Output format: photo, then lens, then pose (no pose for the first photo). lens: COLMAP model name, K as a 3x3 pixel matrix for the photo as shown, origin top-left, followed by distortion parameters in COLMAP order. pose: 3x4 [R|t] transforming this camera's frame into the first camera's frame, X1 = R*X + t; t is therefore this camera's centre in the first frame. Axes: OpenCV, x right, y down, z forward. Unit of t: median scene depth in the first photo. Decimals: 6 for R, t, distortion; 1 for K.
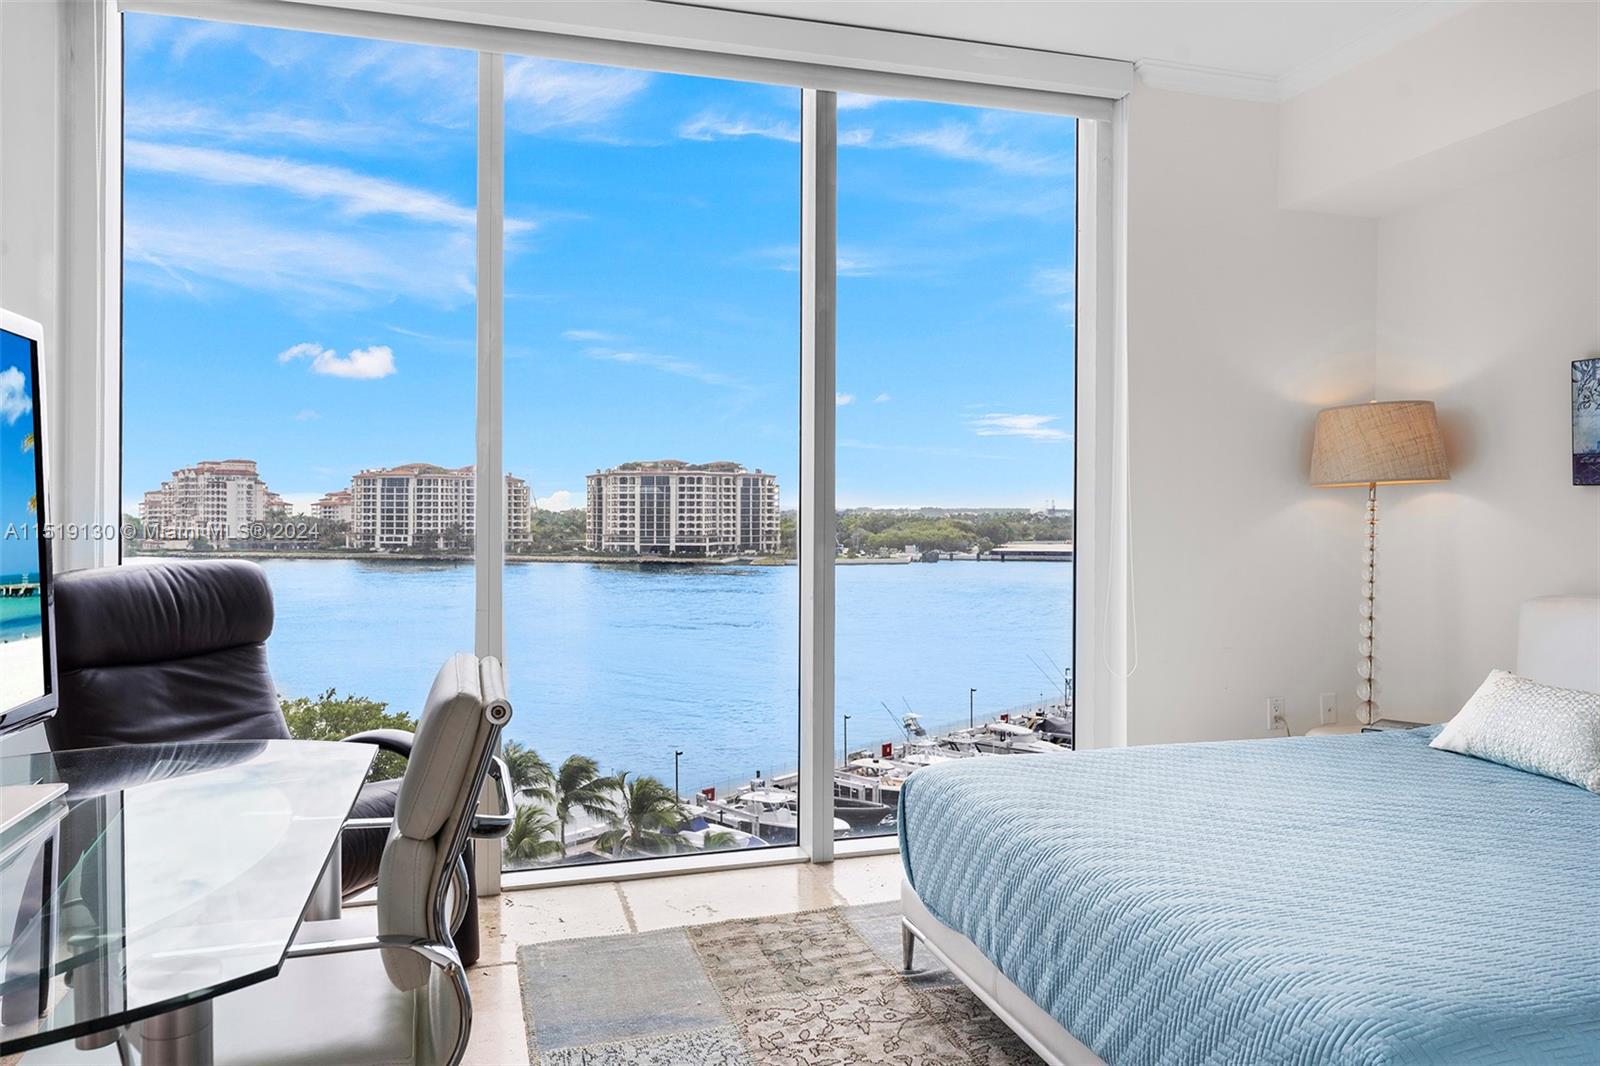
lens RADIAL K [[1065.7, 0, 795.7], [0, 1065.7, 536.1], [0, 0, 1]] dist [-0.006676, 0.003251]
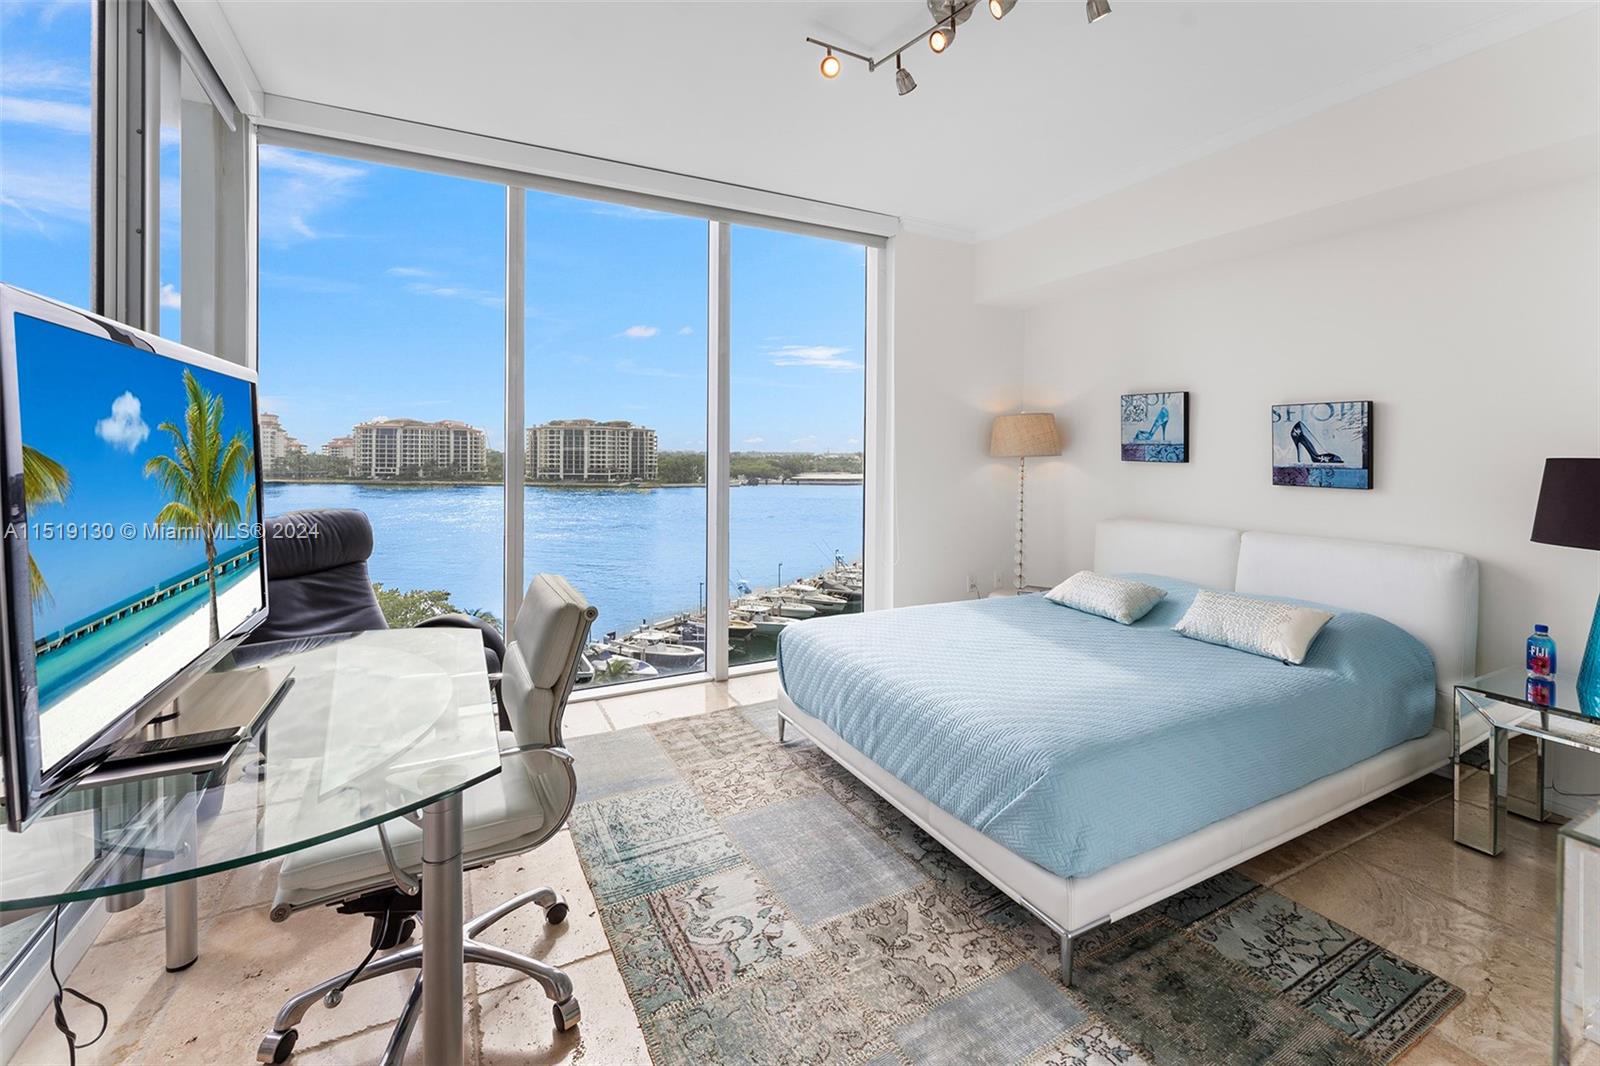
lens RADIAL K [[669.0, 0, 792.7], [0, 669.0, 475.0], [0, 0, 1]] dist [0.001660, -0.000010]
pose [[0.982942, -0.000718, 0.183913, -0.069211], [-0.000988, 0.999957, 0.009181, -0.034206], [-0.183912, -0.009206, 0.982900, -0.069393]]
